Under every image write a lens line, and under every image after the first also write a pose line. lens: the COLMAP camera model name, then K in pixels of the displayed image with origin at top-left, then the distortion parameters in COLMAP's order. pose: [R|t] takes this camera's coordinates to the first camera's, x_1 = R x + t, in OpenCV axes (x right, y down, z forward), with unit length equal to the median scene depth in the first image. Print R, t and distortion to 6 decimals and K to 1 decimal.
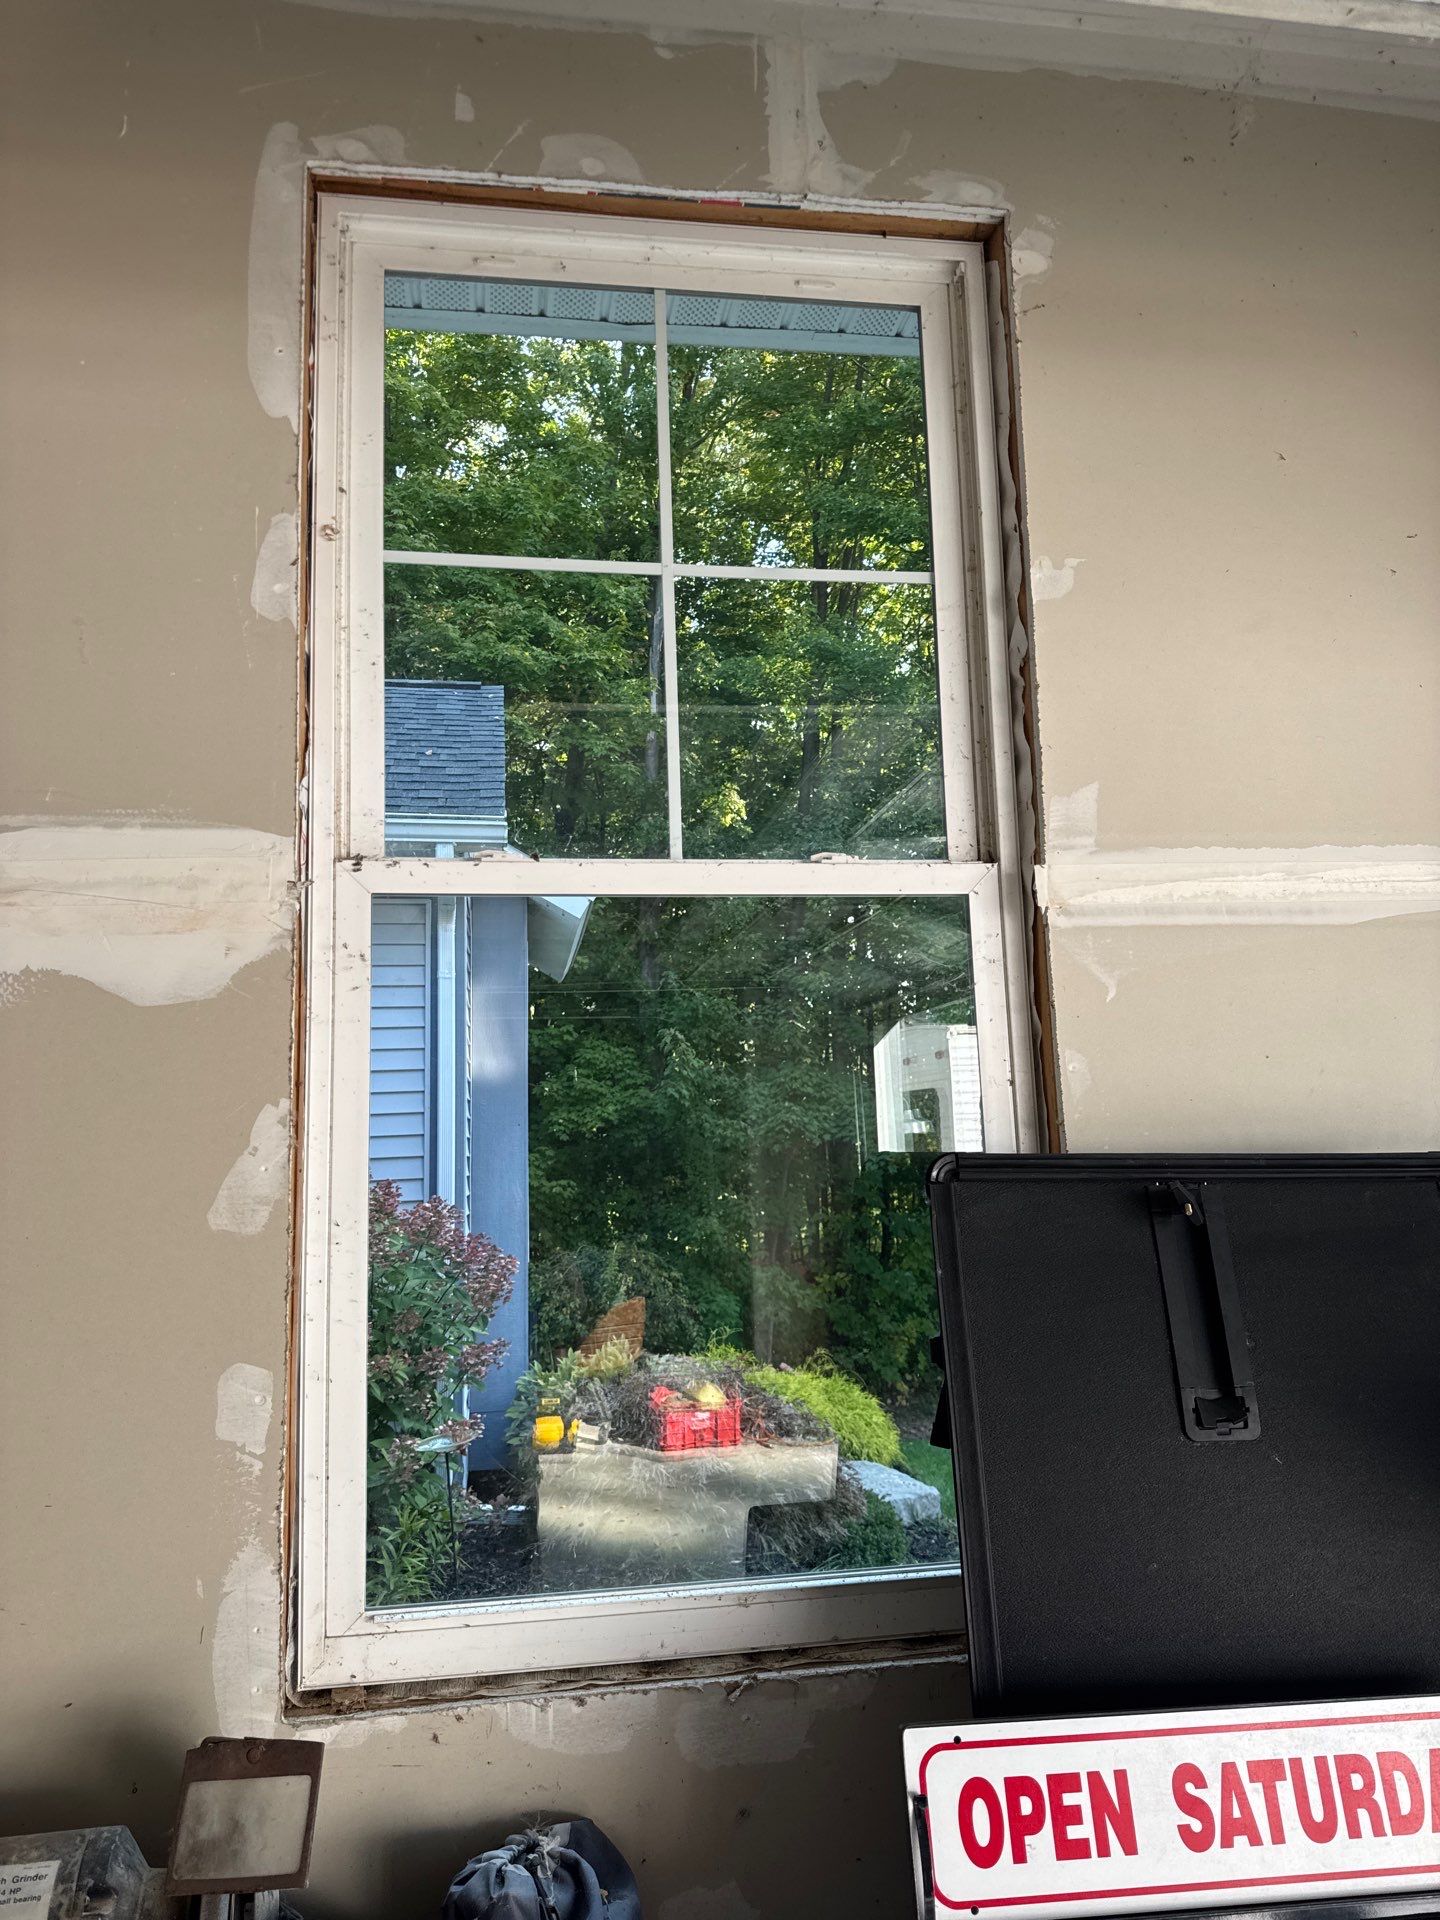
lens RADIAL K [[1280.7, 0, 720.9], [0, 1280.7, 915.9], [0, 0, 1]] dist [0.017898, 0.000604]
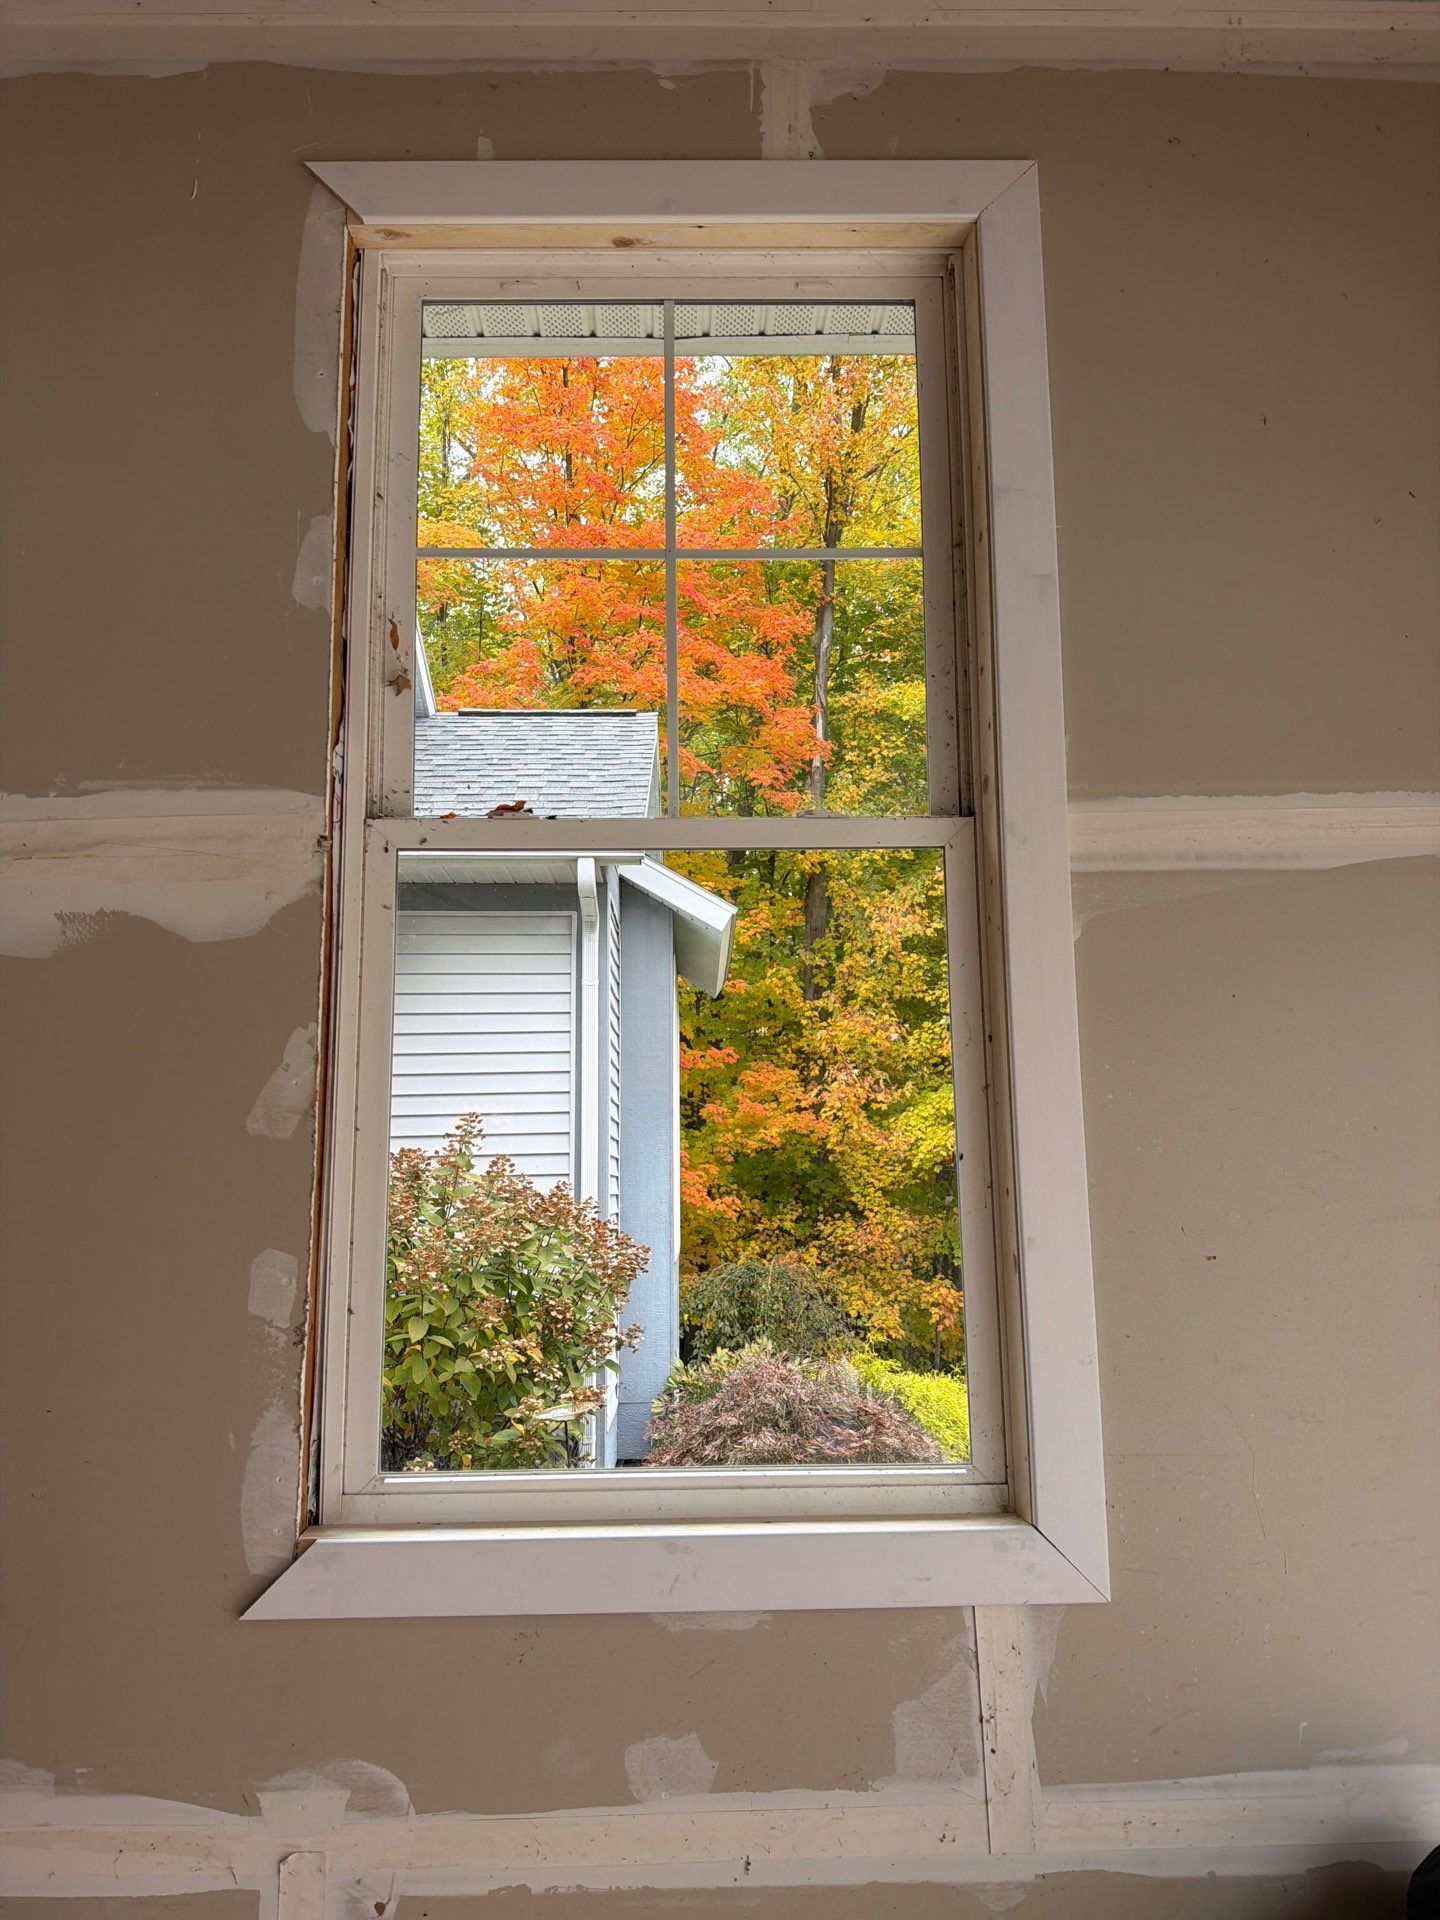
lens RADIAL K [[1319.4, 0, 809.3], [0, 1319.4, 957.6], [0, 0, 1]] dist [0.068586, -0.056705]
pose [[0.991648, -0.008047, -0.128722, 0.237257], [0.005951, 0.999844, -0.016657, 0.100777], [0.128836, 0.015752, 0.991541, -0.113440]]
